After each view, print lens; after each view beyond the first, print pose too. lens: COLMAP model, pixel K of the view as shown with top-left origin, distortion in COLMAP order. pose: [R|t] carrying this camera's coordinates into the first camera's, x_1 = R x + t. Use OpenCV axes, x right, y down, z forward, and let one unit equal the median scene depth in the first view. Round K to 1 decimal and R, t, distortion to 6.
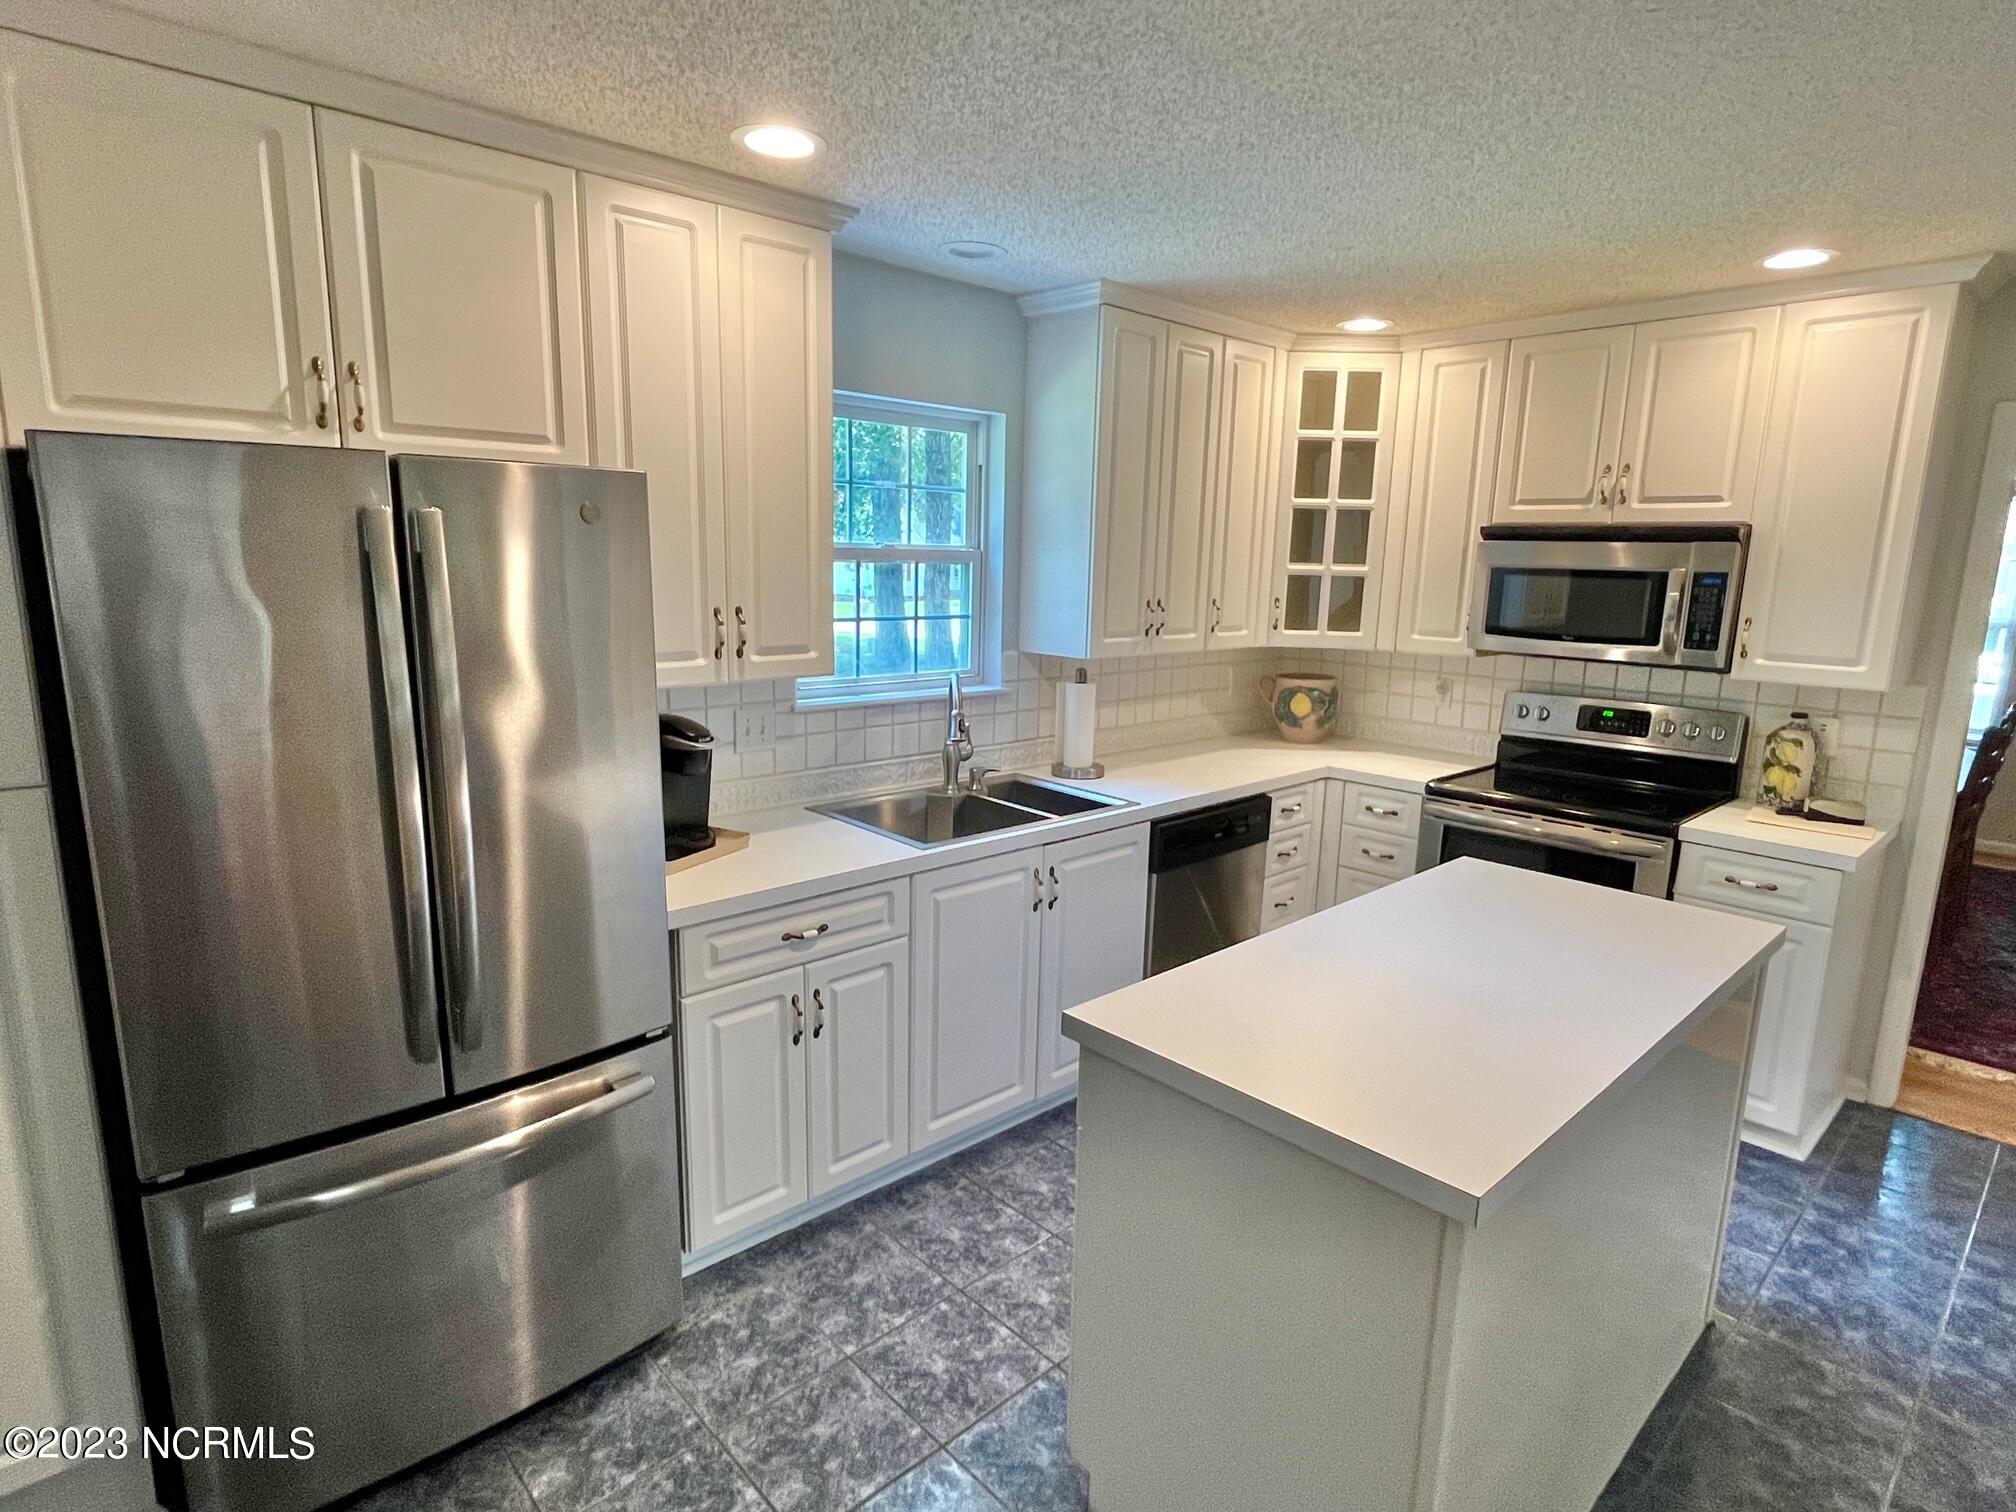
lens RADIAL K [[1072.9, 0, 1008.0], [0, 1072.9, 756.0], [0, 0, 1]] dist [0.002182, -0.000113]
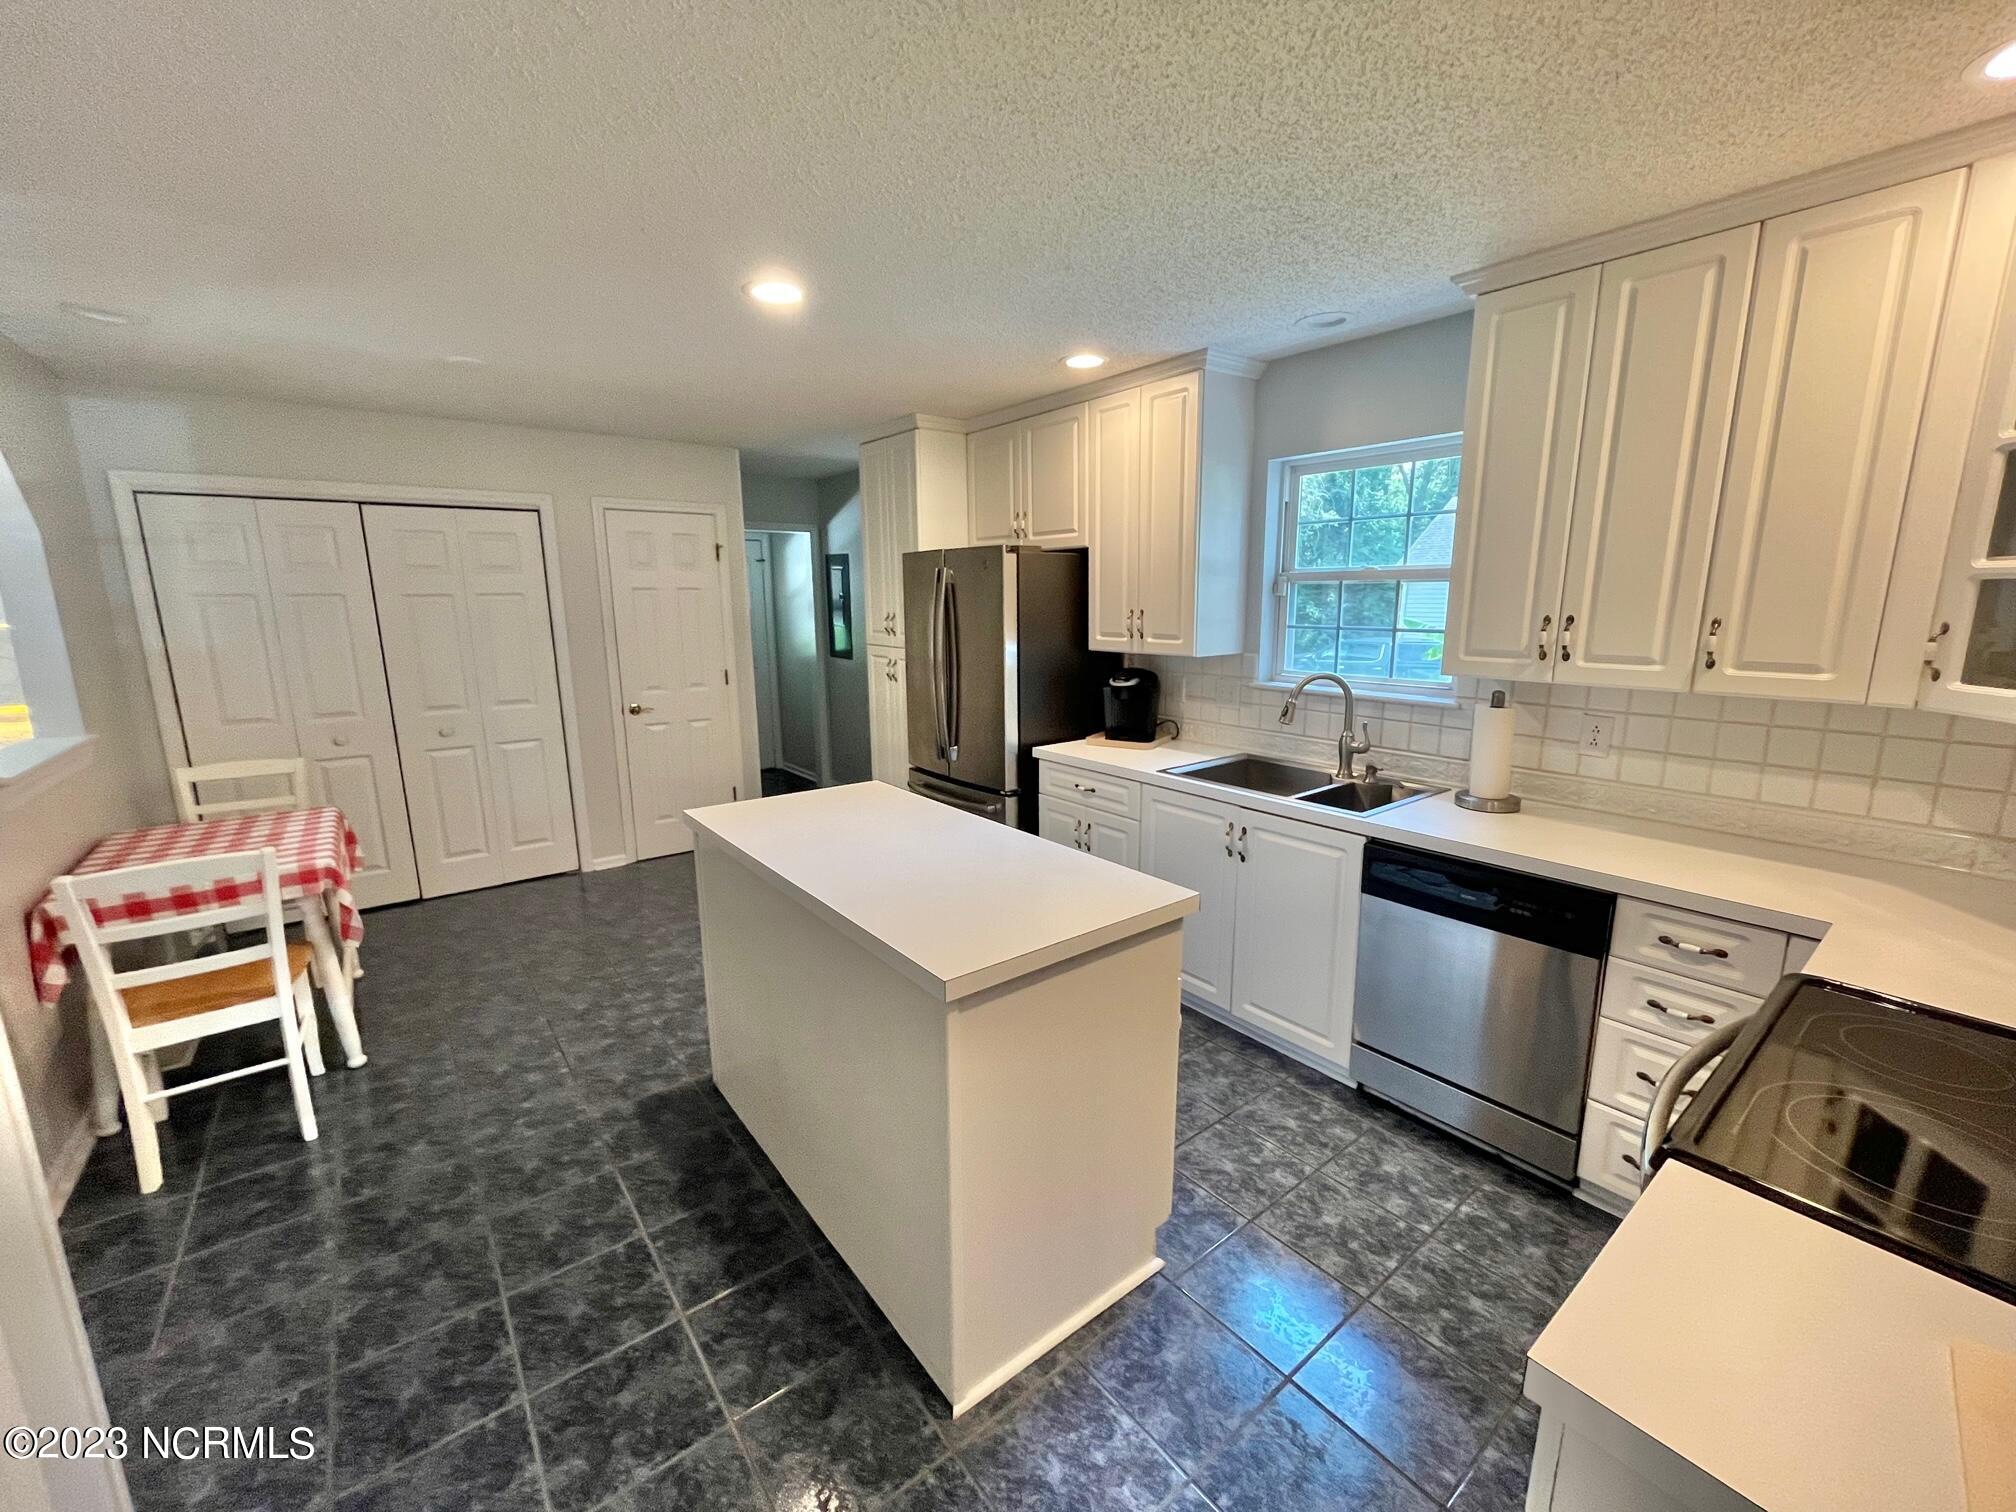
lens RADIAL K [[820.1, 0, 1008.0], [0, 820.1, 756.0], [0, 0, 1]] dist [-0.002378, 0.000024]
pose [[-0.084722, 0.170834, -0.981651, 0.855642], [-0.179932, 0.966373, 0.183705, -0.086804], [0.980024, 0.192194, -0.051135, 0.682993]]
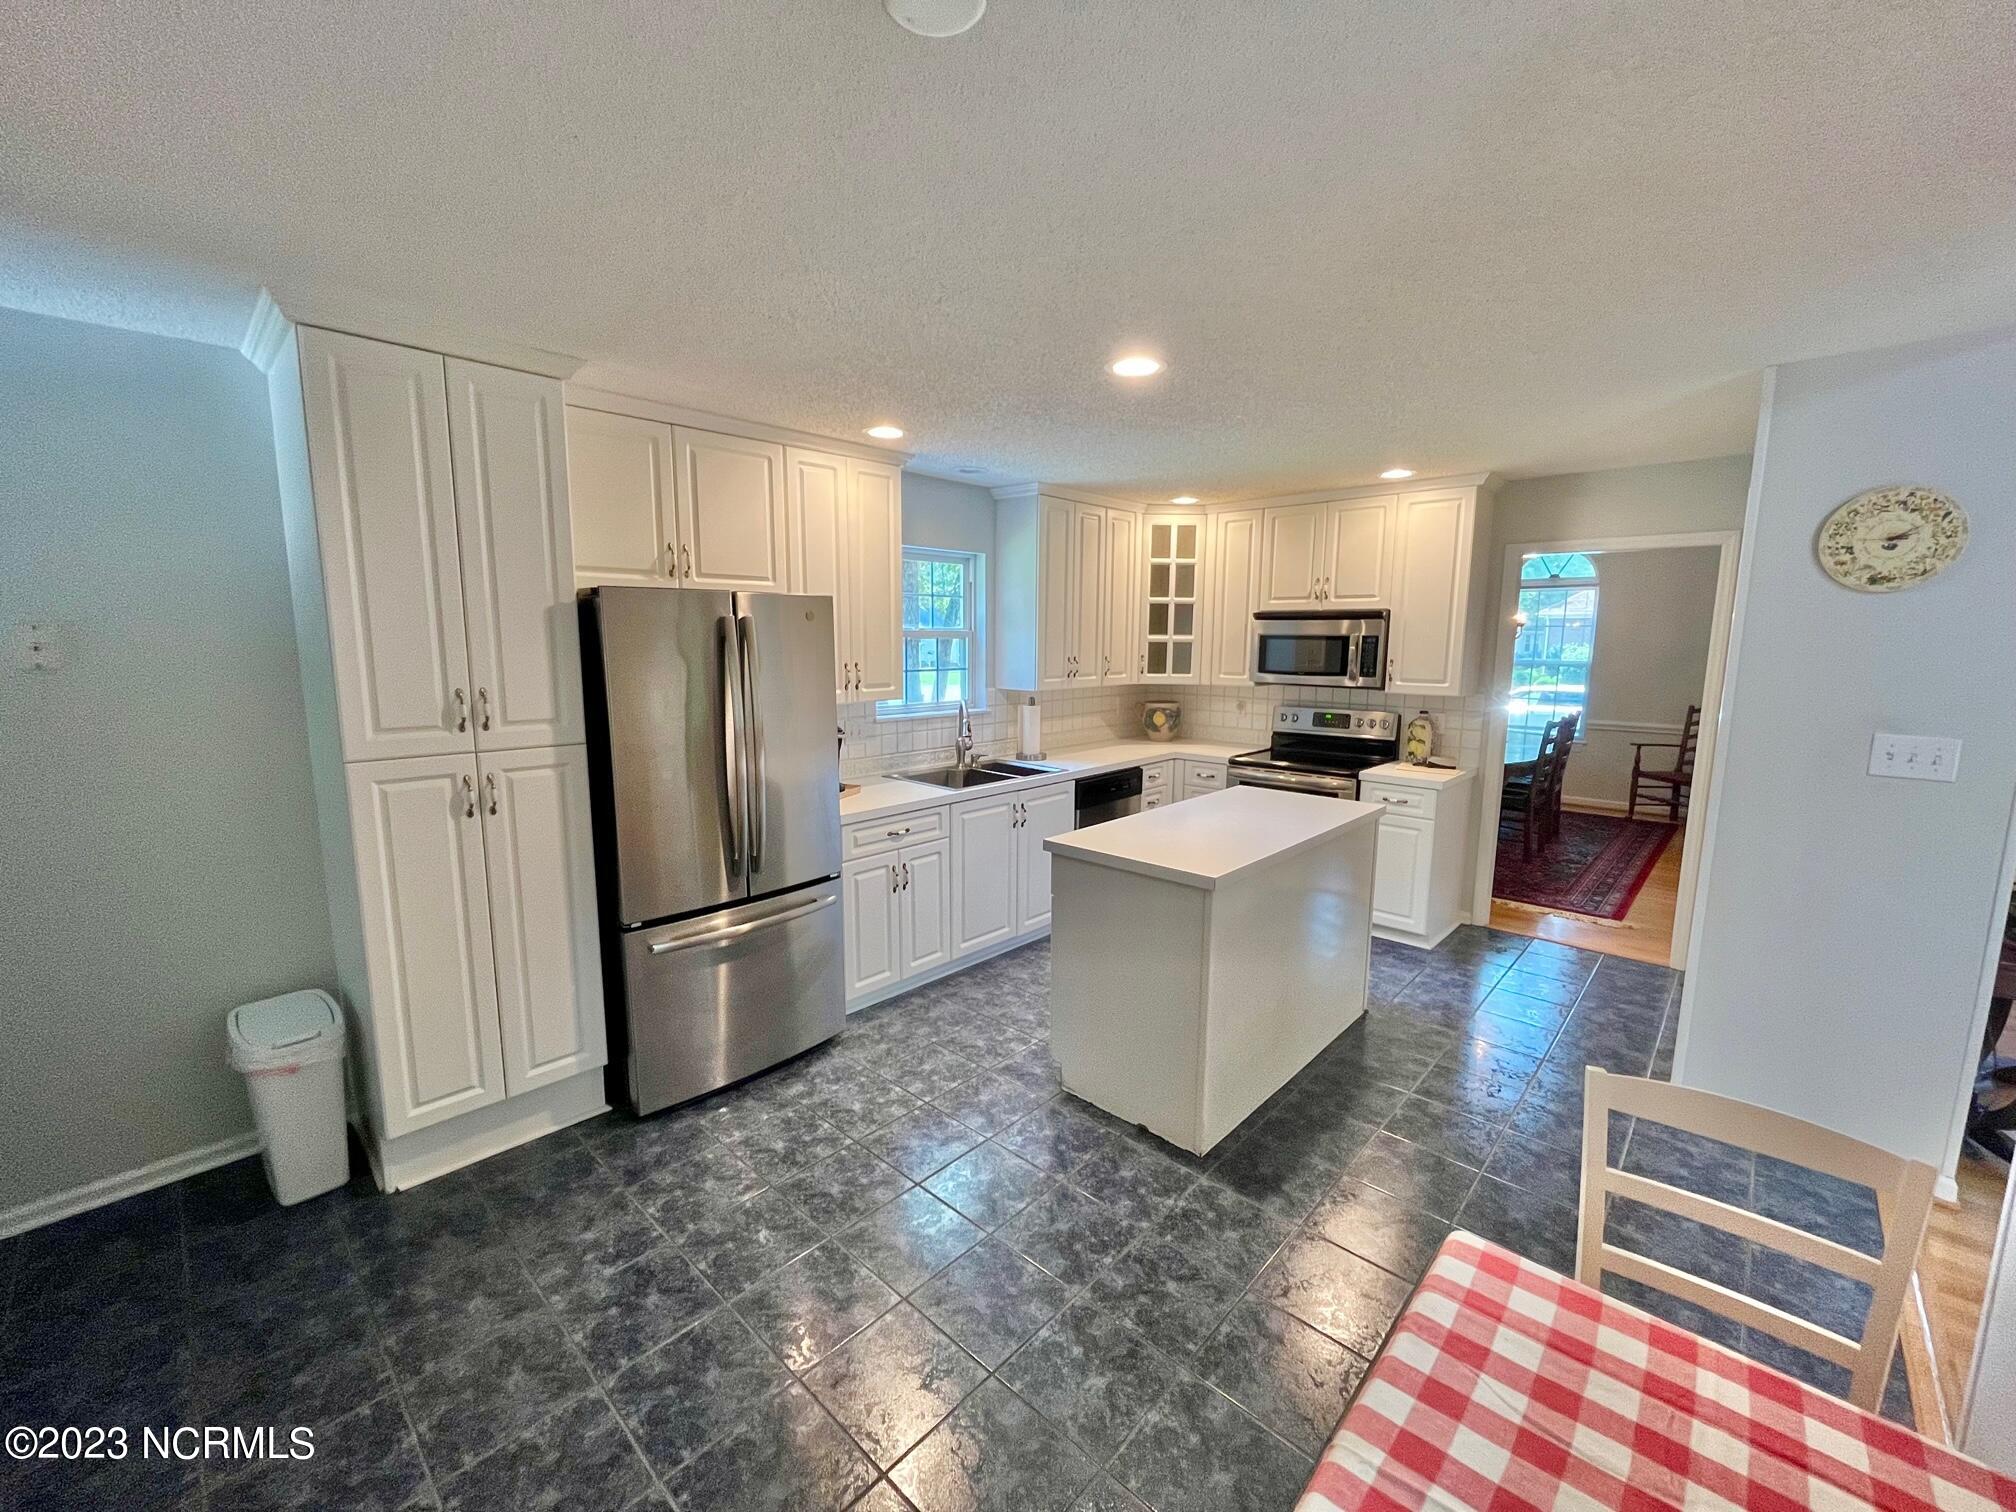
lens RADIAL K [[820.1, 0, 1008.0], [0, 820.1, 756.0], [0, 0, 1]] dist [-0.002378, 0.000024]
pose [[0.997408, -0.028031, 0.066271, -0.064788], [0.030511, 0.998860, -0.036707, 0.065252], [-0.065167, 0.038634, 0.997126, -0.338957]]
